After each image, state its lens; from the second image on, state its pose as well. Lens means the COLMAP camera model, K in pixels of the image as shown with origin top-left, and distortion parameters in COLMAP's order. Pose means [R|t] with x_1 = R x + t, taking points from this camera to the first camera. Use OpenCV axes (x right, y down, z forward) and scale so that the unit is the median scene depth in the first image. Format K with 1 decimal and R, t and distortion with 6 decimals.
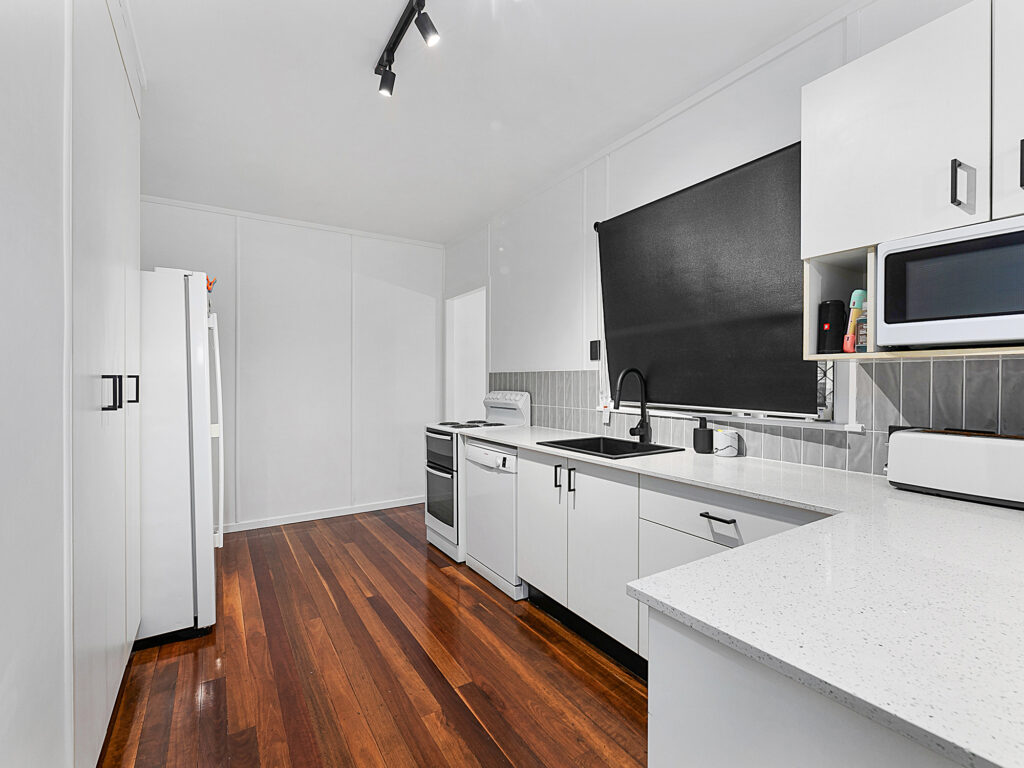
lens RADIAL K [[469.9, 0, 511.8], [0, 469.9, 385.3], [0, 0, 1]] dist [-0.013203, 0.001408]
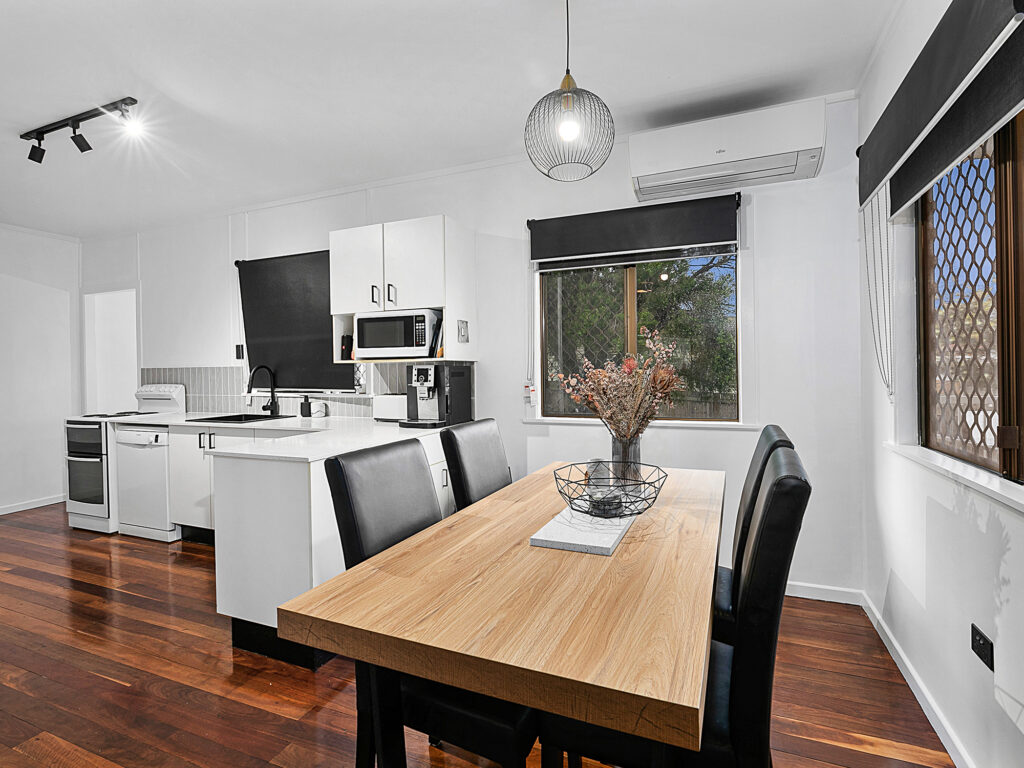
lens RADIAL K [[469.9, 0, 533.3], [0, 469.9, 375.3], [0, 0, 1]] dist [-0.013203, 0.001408]
pose [[0.798093, -0.018126, 0.602261, 0.041413], [0.019795, 0.999797, 0.003860, 0.005546], [-0.602208, 0.008841, 0.798290, -0.635067]]
